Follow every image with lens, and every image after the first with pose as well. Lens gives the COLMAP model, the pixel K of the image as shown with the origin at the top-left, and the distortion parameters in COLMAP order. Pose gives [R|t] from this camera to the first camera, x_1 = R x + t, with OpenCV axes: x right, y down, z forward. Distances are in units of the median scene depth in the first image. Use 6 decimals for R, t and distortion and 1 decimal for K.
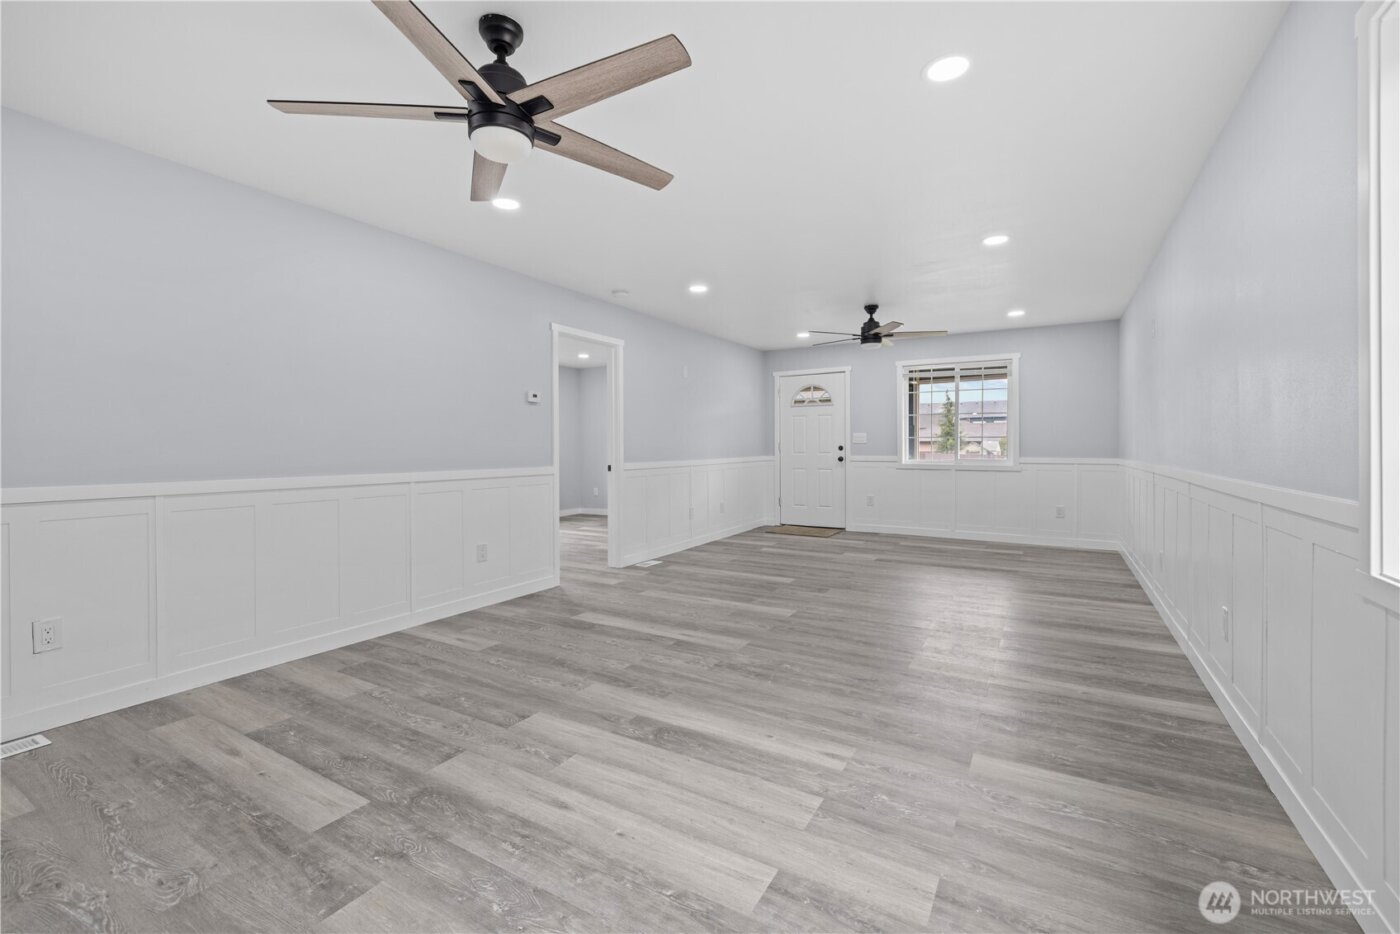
lens RADIAL K [[597.6, 0, 685.5], [0, 597.6, 449.3], [0, 0, 1]] dist [0.002676, -0.000416]
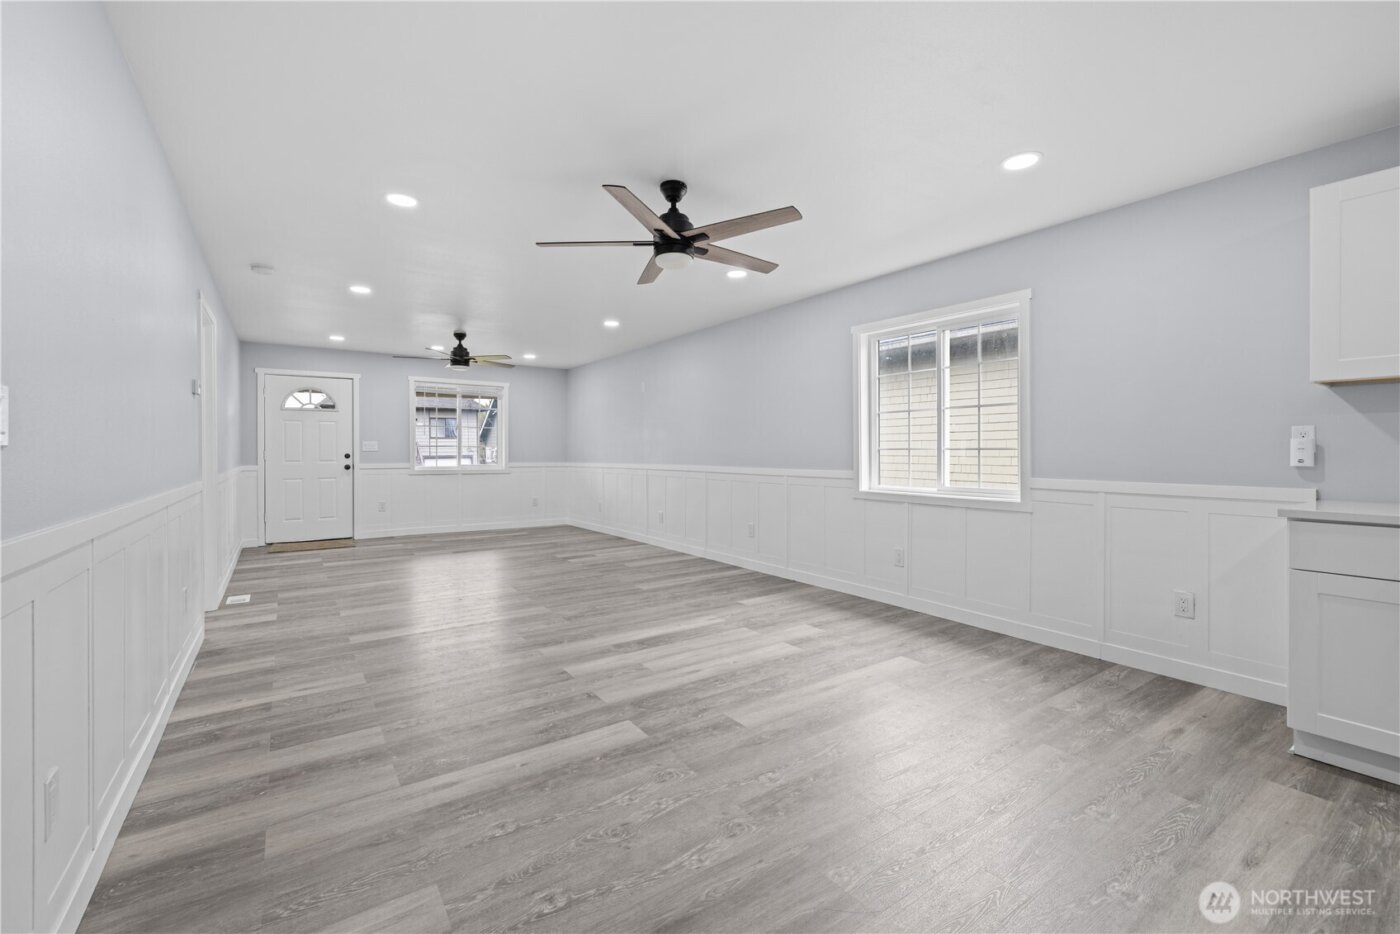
lens RADIAL K [[597.6, 0, 699.1], [0, 597.6, 454.9], [0, 0, 1]] dist [0.002676, -0.000416]
pose [[0.405001, -0.001336, 0.914315, -0.932459], [0.004552, 0.999989, -0.000555, -0.001430], [-0.914305, 0.004387, 0.405003, 0.172477]]
